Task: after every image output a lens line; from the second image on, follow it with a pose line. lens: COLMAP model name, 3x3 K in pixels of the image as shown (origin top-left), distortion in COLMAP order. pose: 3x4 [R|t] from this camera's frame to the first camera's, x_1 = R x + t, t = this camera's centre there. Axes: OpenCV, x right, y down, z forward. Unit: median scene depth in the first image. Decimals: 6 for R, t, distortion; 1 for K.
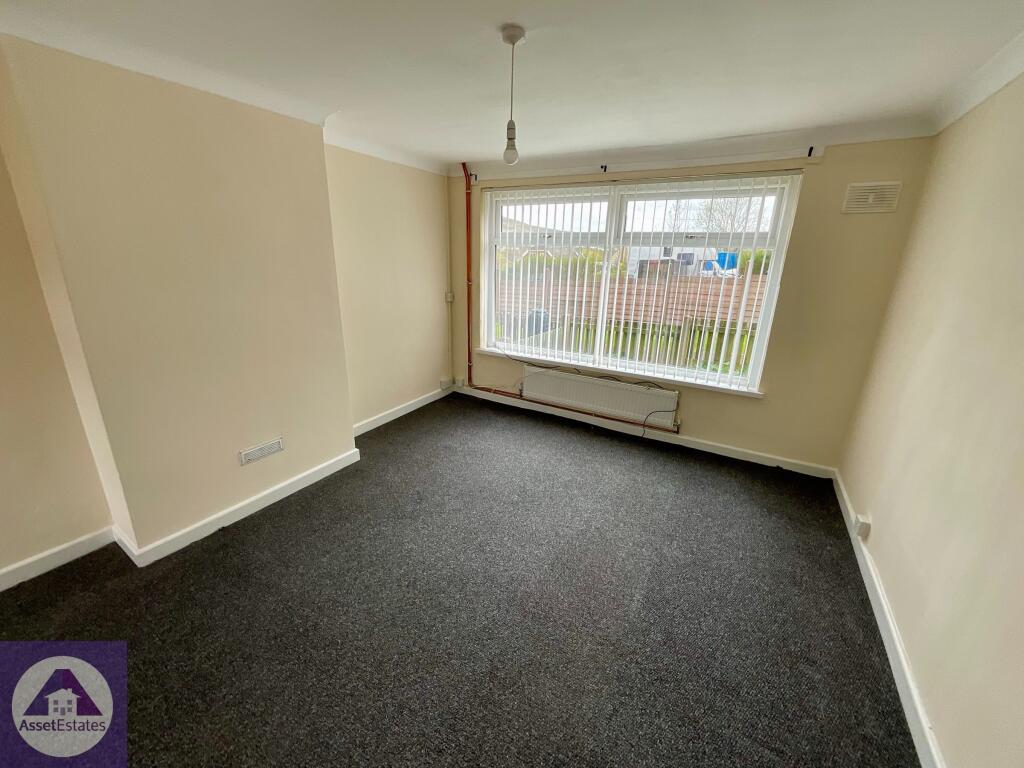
lens RADIAL K [[412.1, 0, 512.0], [0, 412.1, 384.0], [0, 0, 1]] dist [-0.002866, -0.000480]
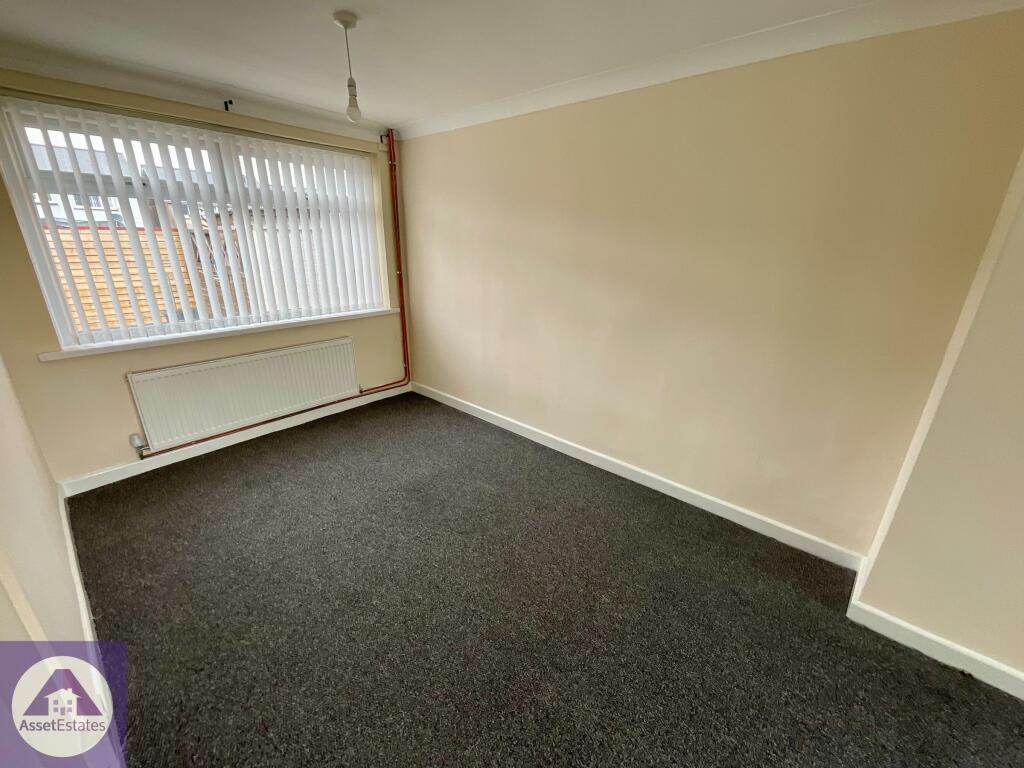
lens RADIAL K [[407.3, 0, 509.8], [0, 407.3, 386.2], [0, 0, 1]] dist [-0.014092, -0.000292]
pose [[-0.200295, 0.305302, -0.930953, -0.121665], [-0.312053, 0.880842, 0.356006, -0.052270], [0.928712, 0.361812, -0.081158, 0.224657]]
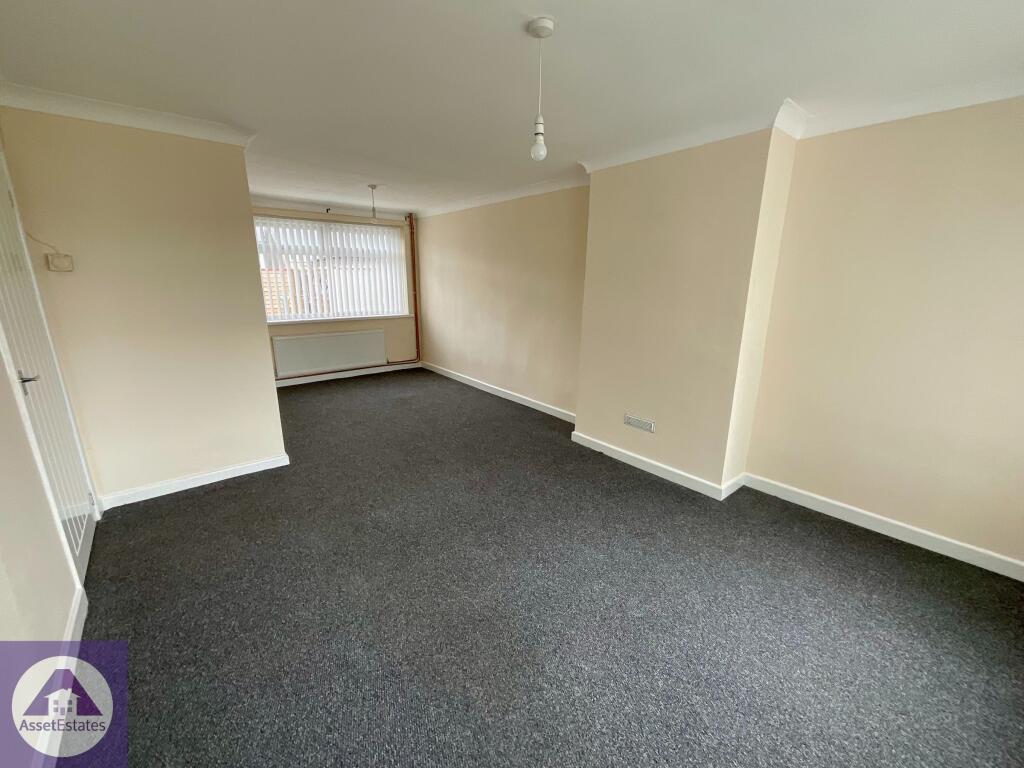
lens RADIAL K [[412.1, 0, 512.0], [0, 412.1, 384.0], [0, 0, 1]] dist [-0.002866, -0.000480]
pose [[-0.350652, 0.205629, -0.913652, 0.766728], [-0.299935, 0.899550, 0.317568, -0.265118], [0.887176, 0.385392, -0.253754, 1.062727]]
